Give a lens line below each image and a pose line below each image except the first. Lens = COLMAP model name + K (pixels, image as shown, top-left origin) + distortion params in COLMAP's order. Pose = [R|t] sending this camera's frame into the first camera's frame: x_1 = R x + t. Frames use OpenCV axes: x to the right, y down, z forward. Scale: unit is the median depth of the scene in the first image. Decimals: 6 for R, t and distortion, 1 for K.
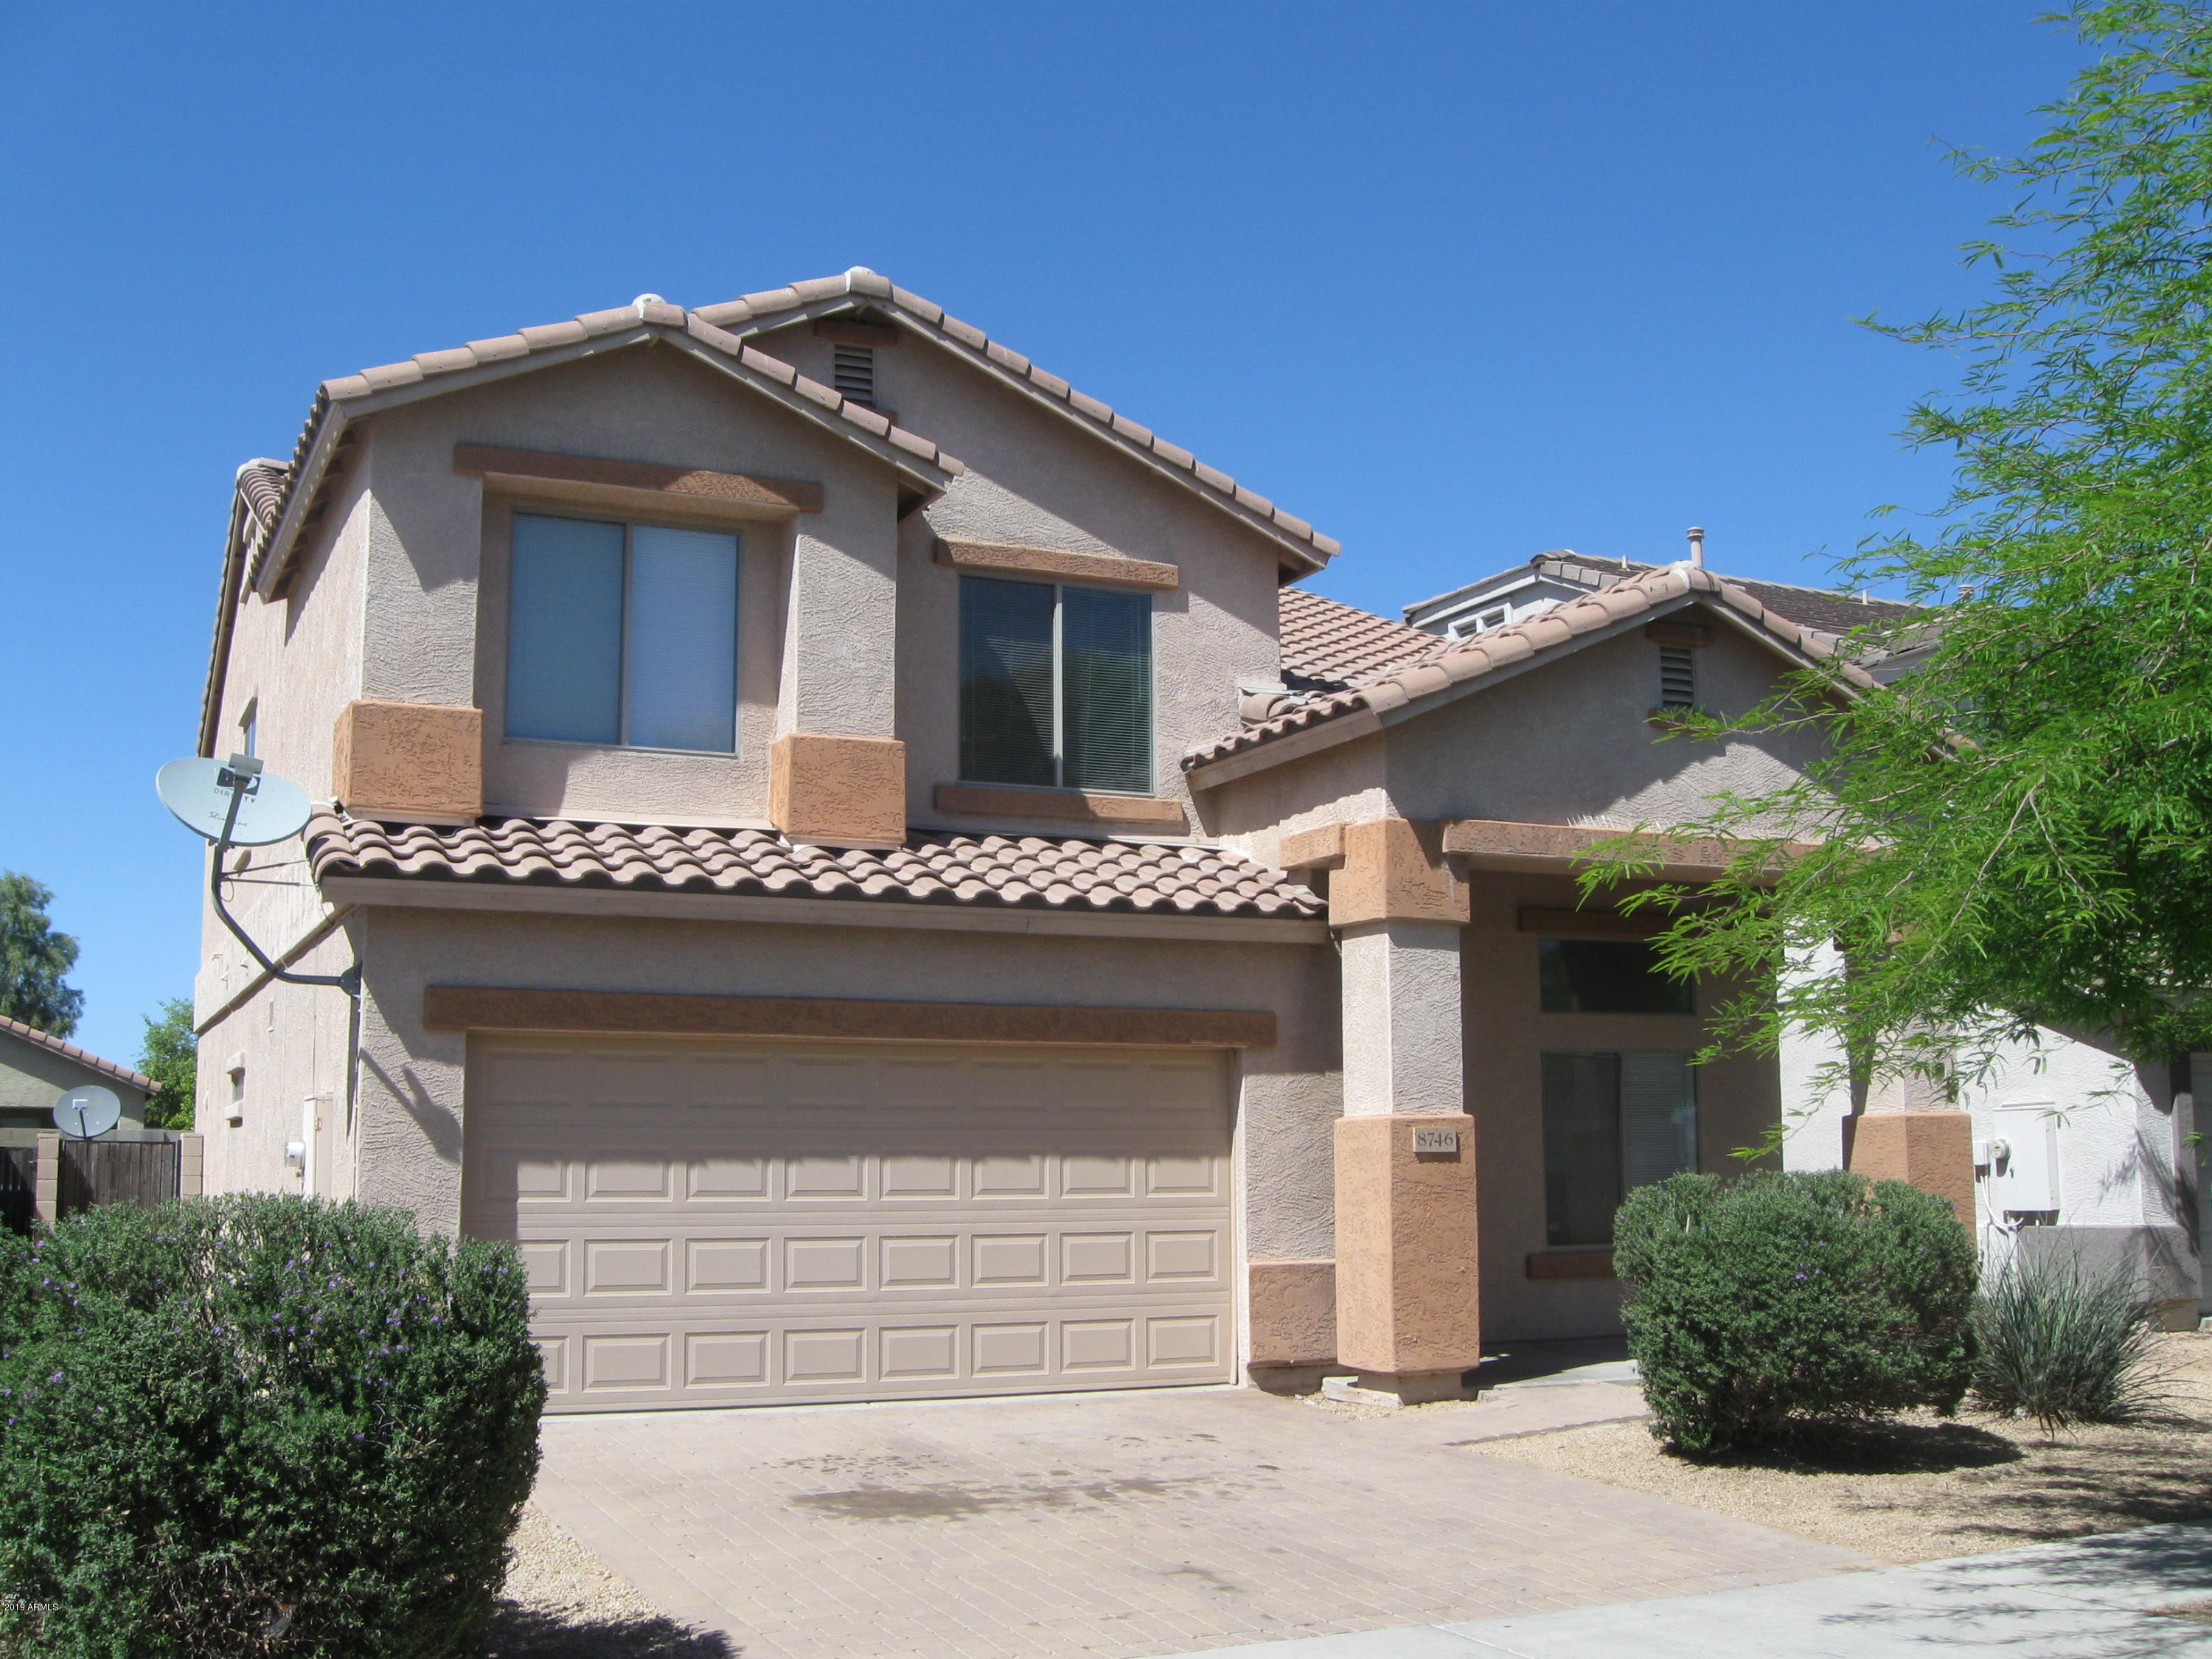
lens RADIAL K [[2238.2, 0, 1106.0], [0, 2238.2, 829.5], [0, 0, 1]] dist [-0.140127, 0.074621]
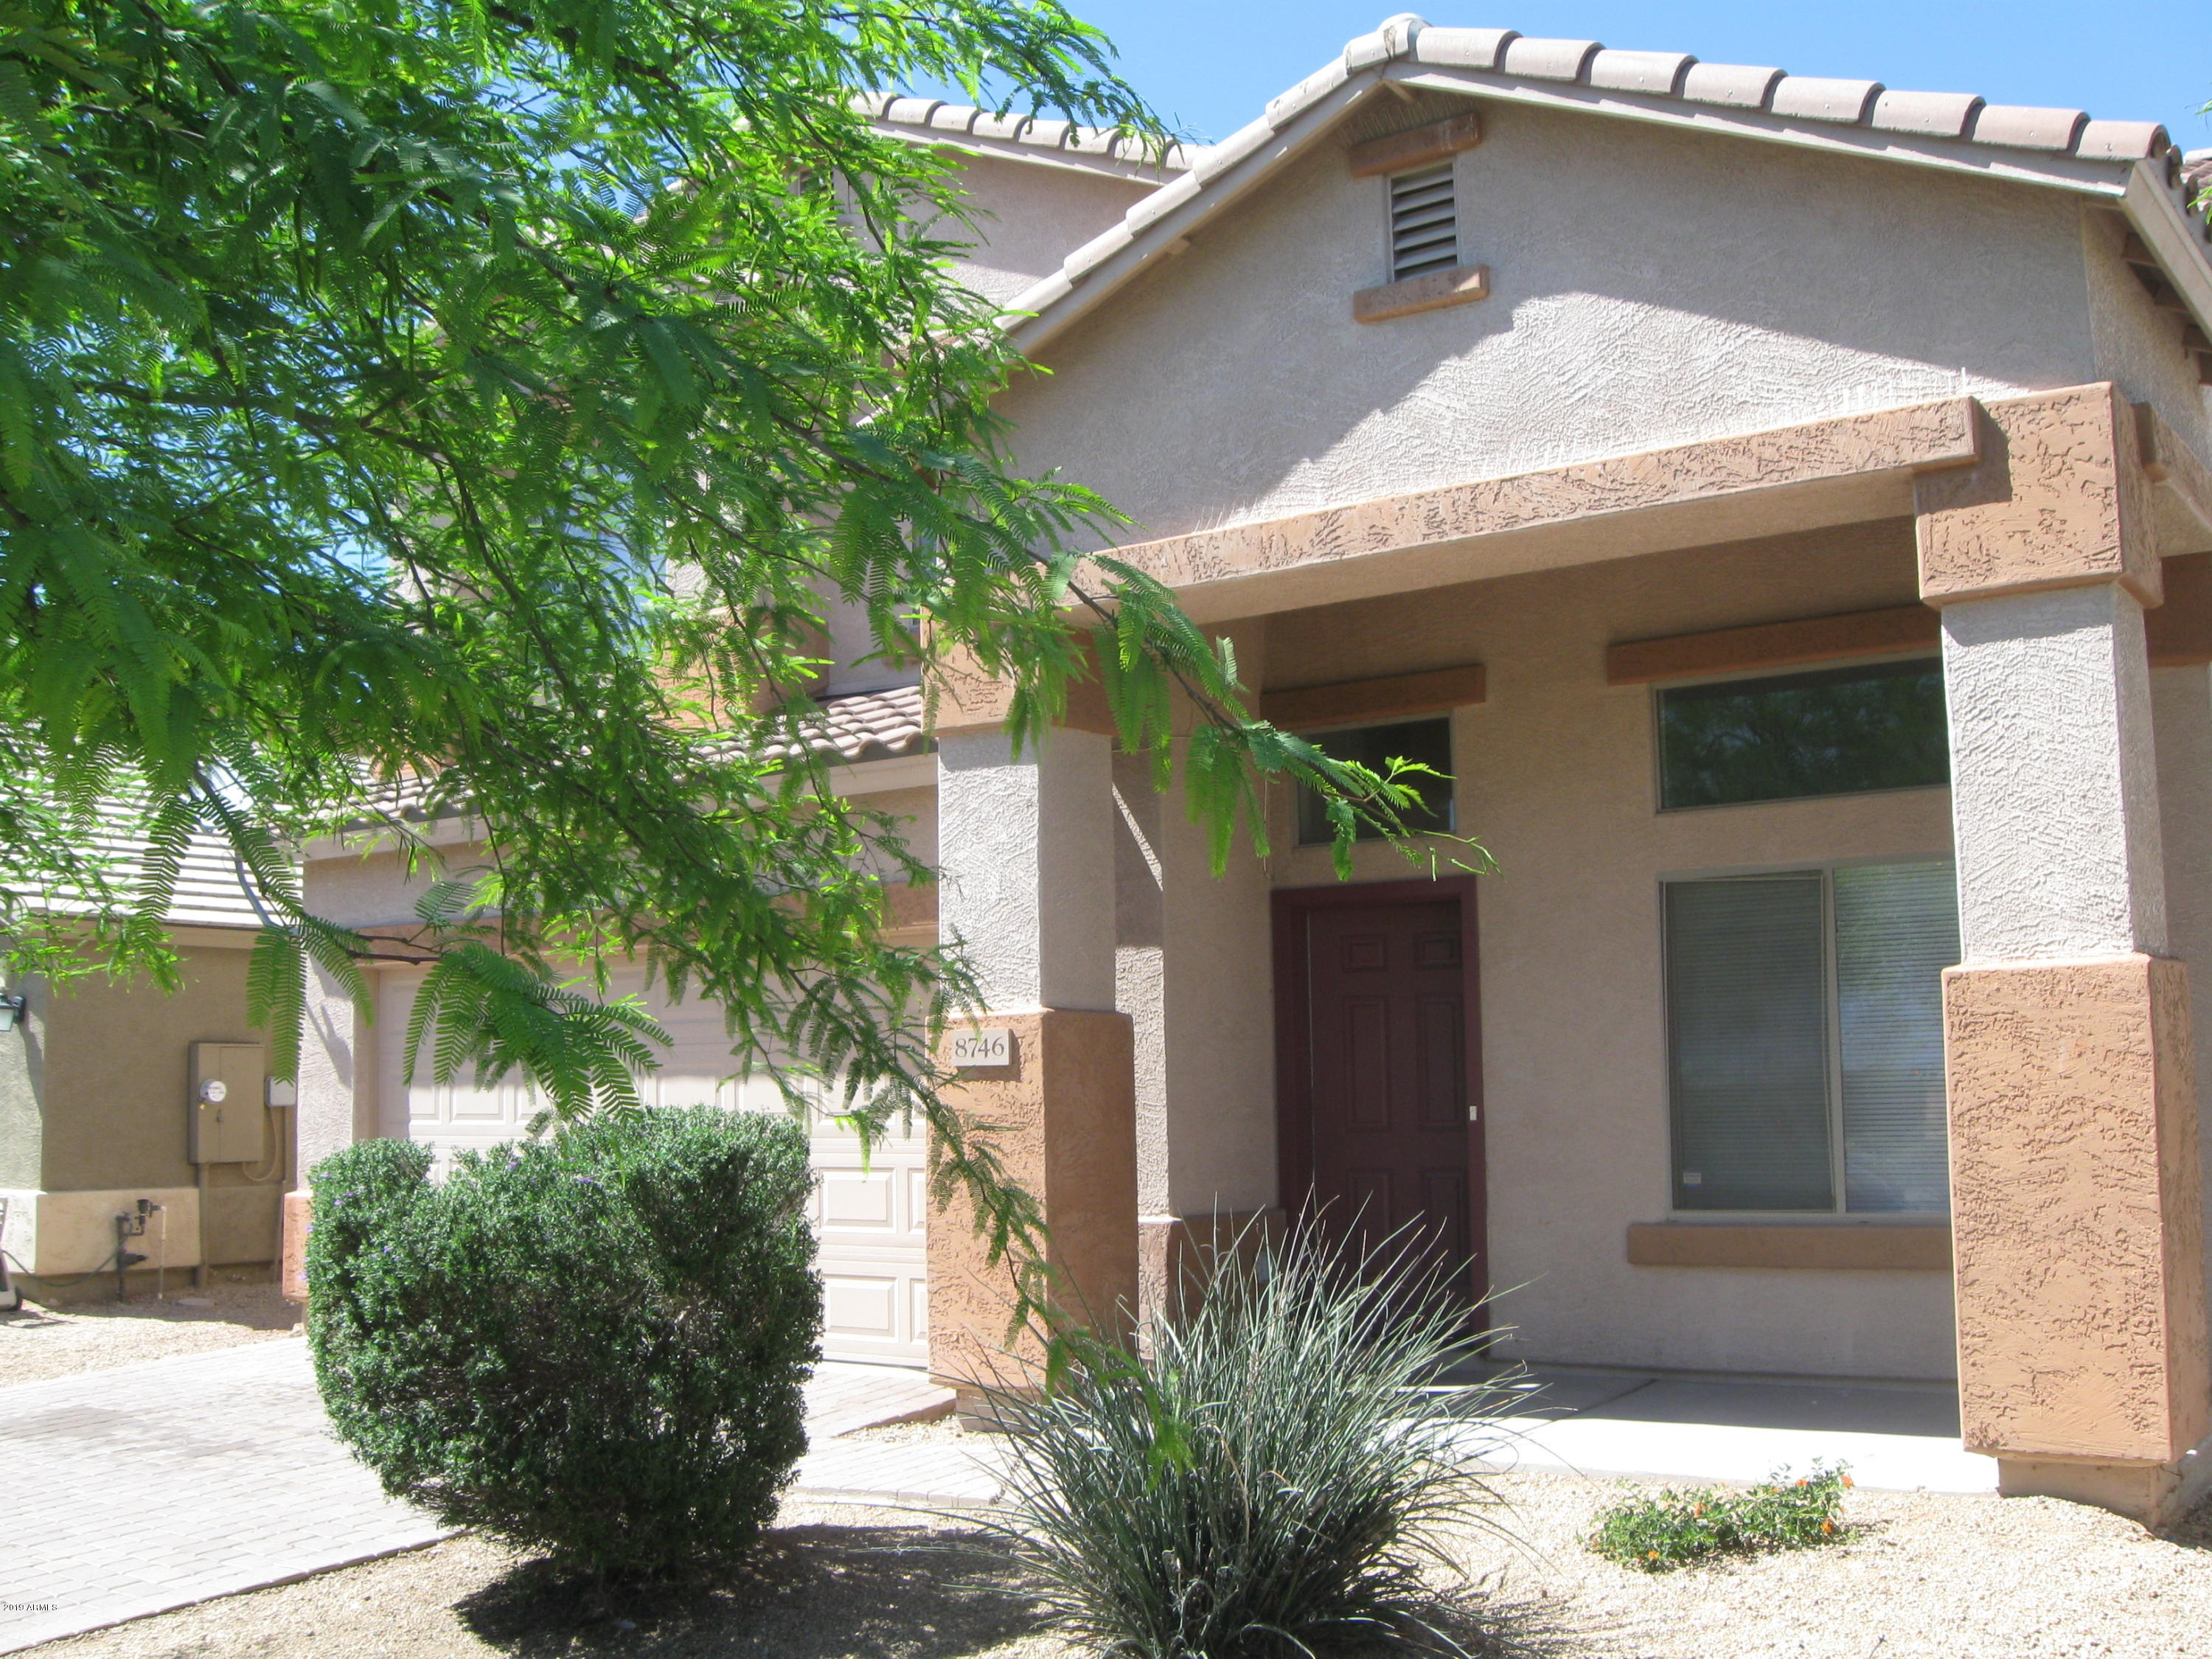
lens RADIAL K [[2238.2, 0, 1106.0], [0, 2238.2, 829.5], [0, 0, 1]] dist [-0.140127, 0.074621]
pose [[0.494060, -0.100984, -0.863543, 0.707514], [0.146773, 0.988664, -0.031643, 0.093443], [0.856950, -0.111111, 0.503281, 0.646914]]
